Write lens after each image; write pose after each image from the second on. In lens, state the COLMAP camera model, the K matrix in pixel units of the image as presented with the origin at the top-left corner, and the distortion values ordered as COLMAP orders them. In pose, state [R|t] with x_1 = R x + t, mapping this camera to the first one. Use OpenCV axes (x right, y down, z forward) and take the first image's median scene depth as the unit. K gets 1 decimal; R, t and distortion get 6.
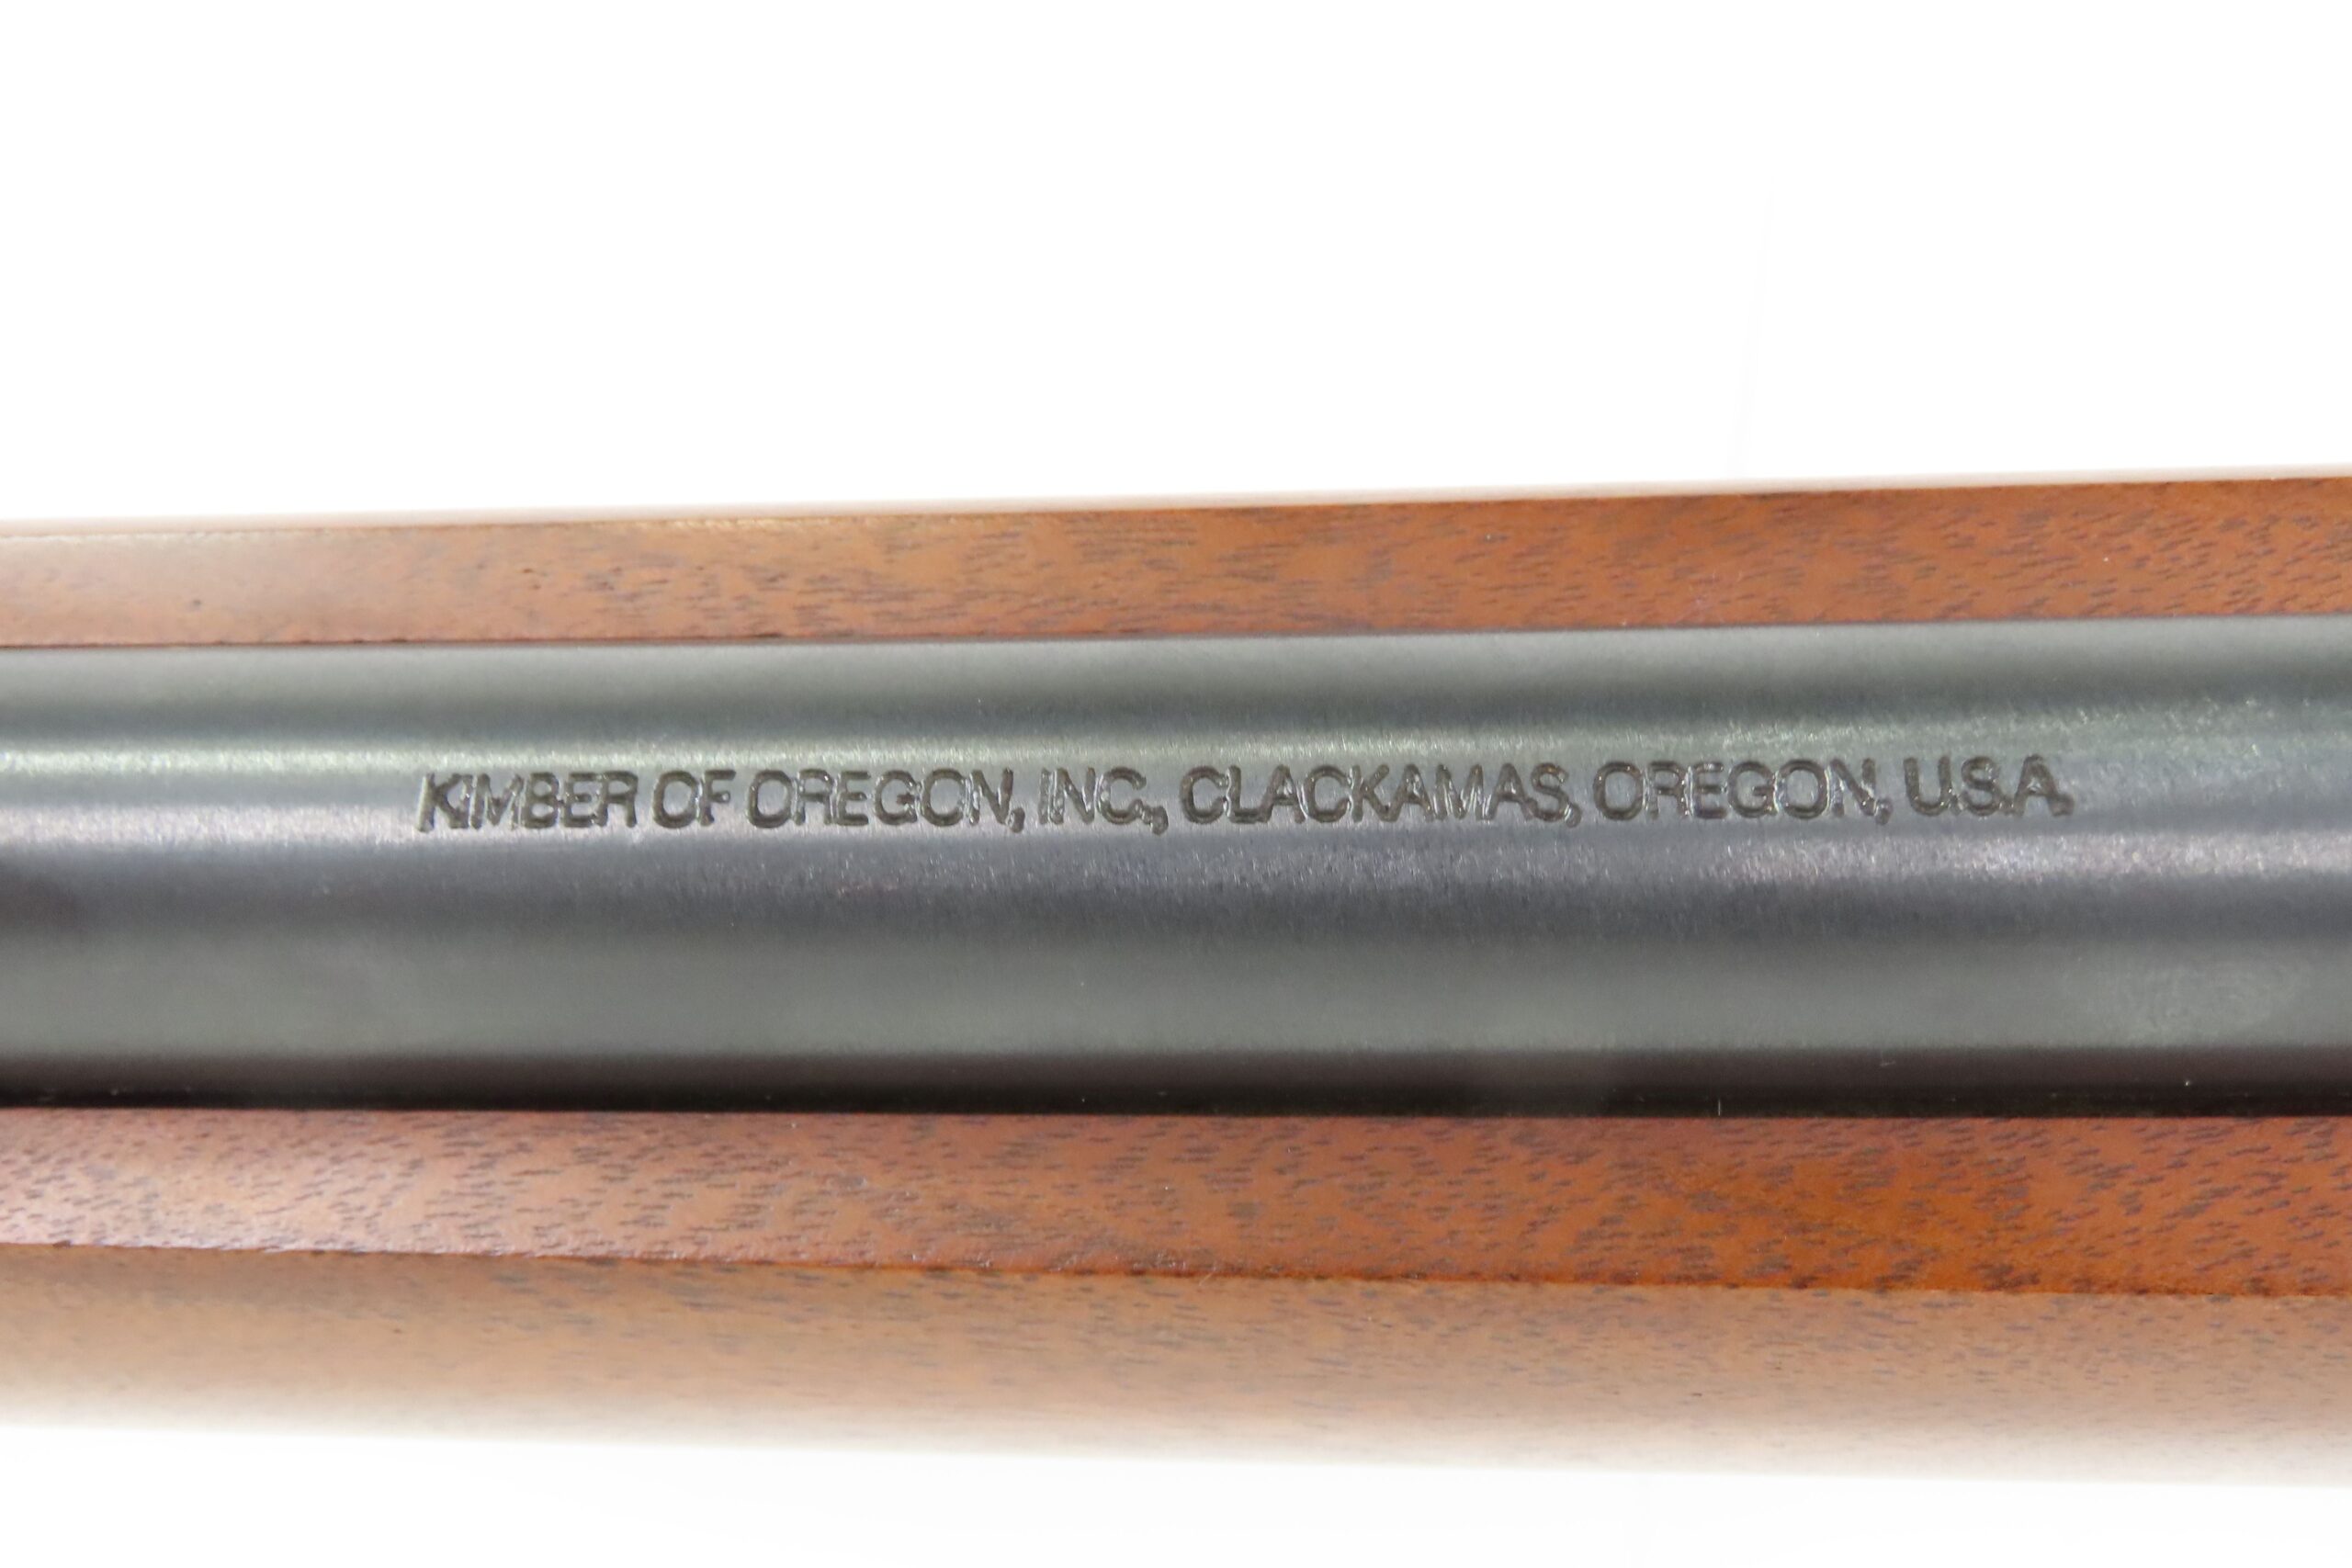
lens RADIAL K [[2434.8, 0, 1176.0], [0, 2434.8, 784.0], [0, 0, 1]] dist [-0.033573, -0.015793]
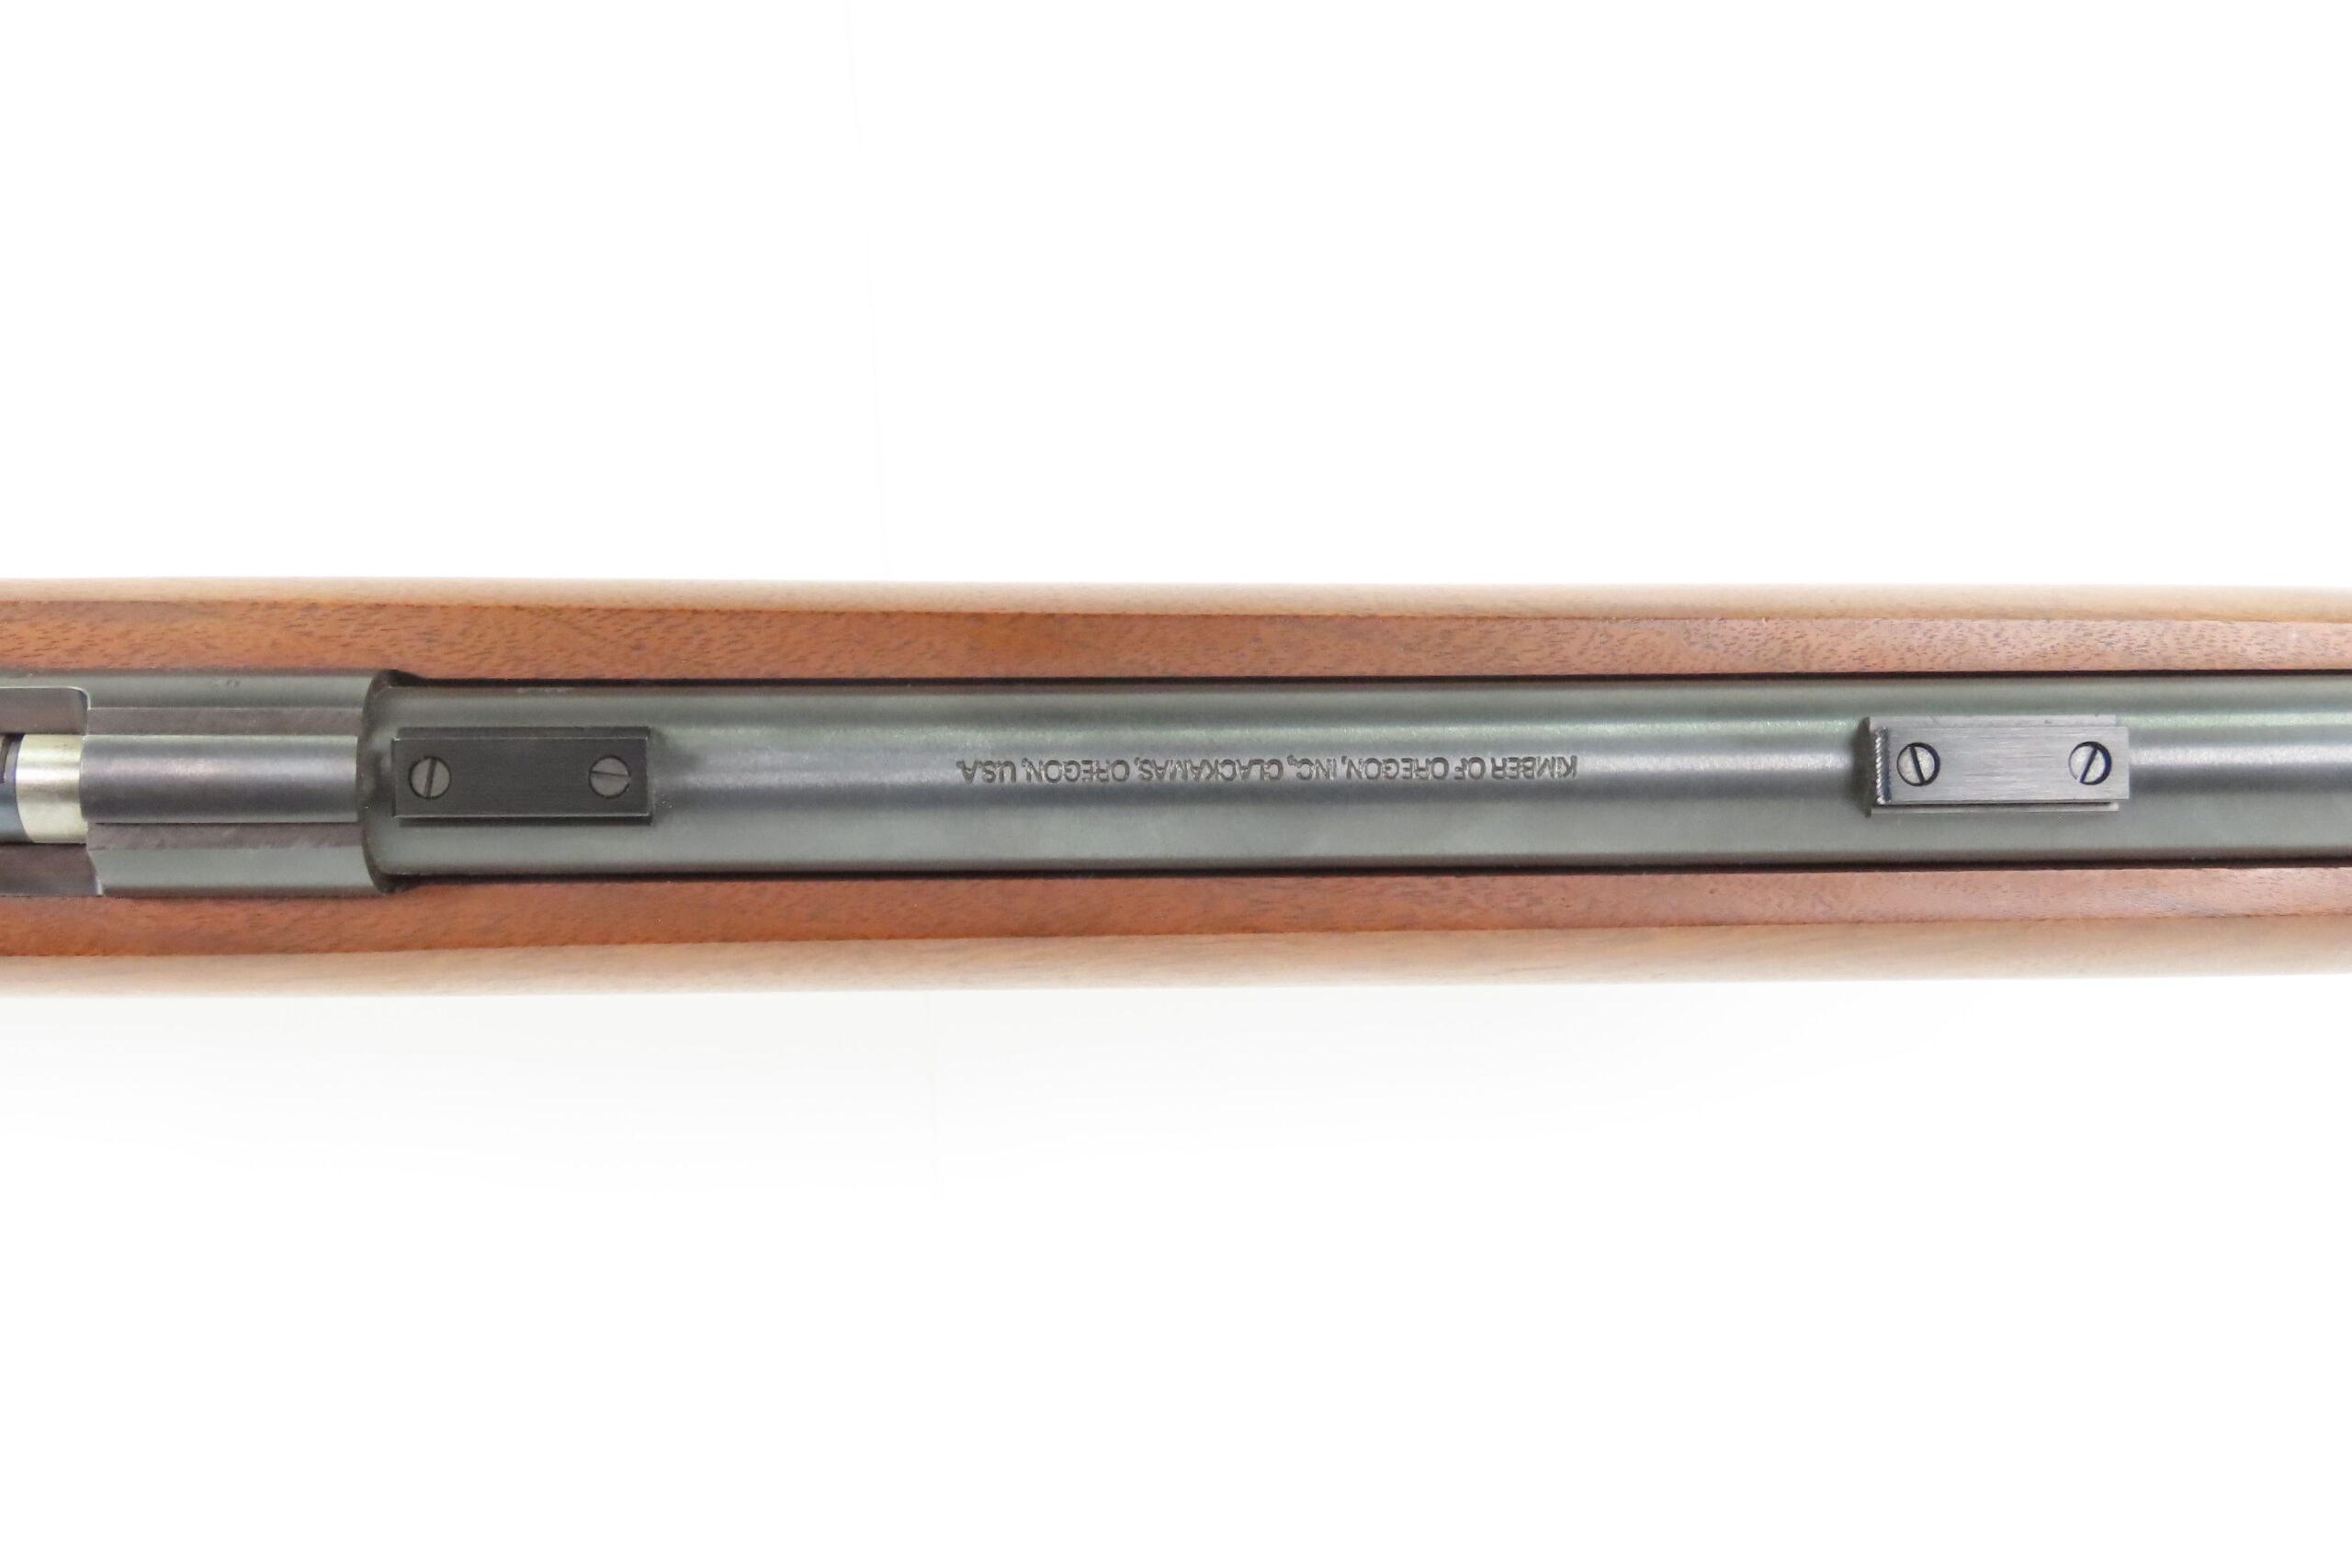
lens RADIAL K [[2434.8, 0, 1176.0], [0, 2434.8, 784.0], [0, 0, 1]] dist [-0.033573, -0.015793]
pose [[-0.997259, 0.033047, 0.066202, -0.056412], [-0.006355, -0.929667, 0.368345, -0.976777], [0.073719, 0.366915, 0.927329, -1.452823]]
